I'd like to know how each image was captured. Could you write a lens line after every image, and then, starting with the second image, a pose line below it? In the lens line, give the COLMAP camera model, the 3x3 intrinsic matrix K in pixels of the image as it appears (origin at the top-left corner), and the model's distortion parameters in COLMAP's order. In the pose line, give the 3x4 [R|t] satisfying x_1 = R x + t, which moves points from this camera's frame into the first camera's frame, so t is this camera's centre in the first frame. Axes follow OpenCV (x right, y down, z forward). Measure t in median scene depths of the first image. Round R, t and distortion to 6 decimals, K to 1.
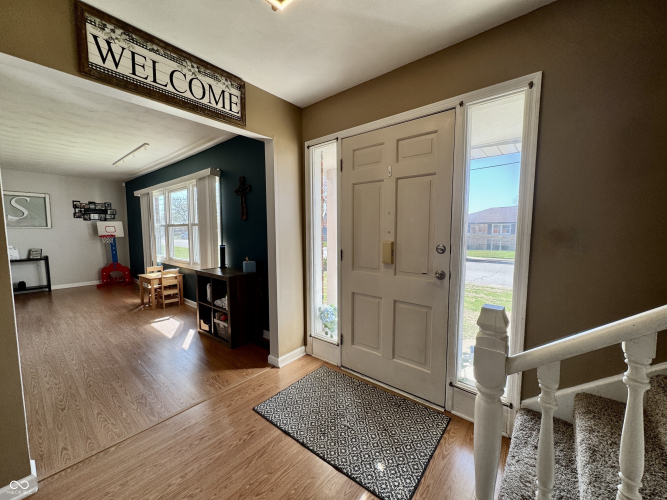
lens RADIAL K [[266.9, 0, 327.8], [0, 266.9, 252.8], [0, 0, 1]] dist [0.000086, 0.000388]
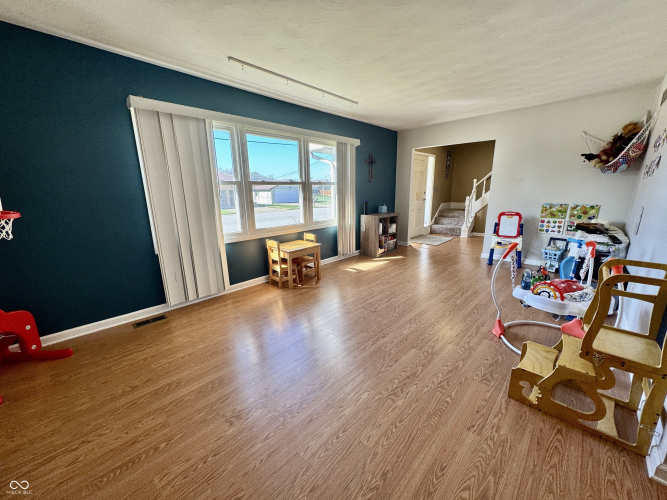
lens RADIAL K [[266.9, 0, 331.3], [0, 266.9, 250.9], [0, 0, 1]] dist [0.000086, 0.000388]
pose [[0.060055, -0.218254, 0.974042, -1.941994], [0.098586, 0.972330, 0.211792, -0.089583], [-0.993315, 0.083308, 0.079910, 1.118808]]
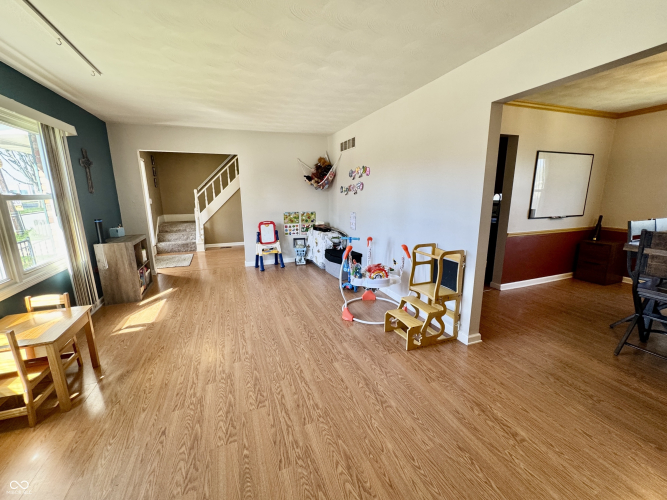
lens RADIAL K [[282.1, 0, 334.6], [0, 282.1, 250.4], [0, 0, 1]] dist [0.000201, 0.000408]
pose [[-0.878819, -0.082817, 0.469913, -1.656475], [0.055276, 0.960522, 0.272658, -0.161397], [-0.473943, 0.265593, -0.839547, 1.507518]]
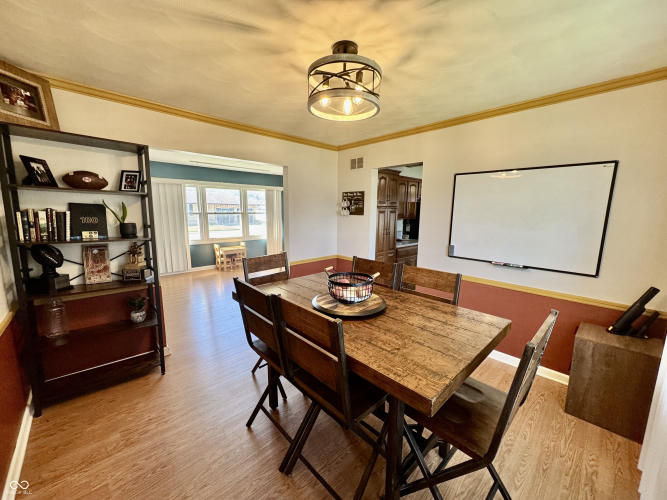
lens RADIAL K [[266.9, 0, 330.0], [0, 266.9, 249.8], [0, 0, 1]] dist [0.000086, 0.000388]
pose [[0.114714, -0.141260, 0.983304, -2.724379], [0.069935, 0.988531, 0.133852, -0.093576], [-0.990934, 0.053412, 0.123277, 0.388797]]
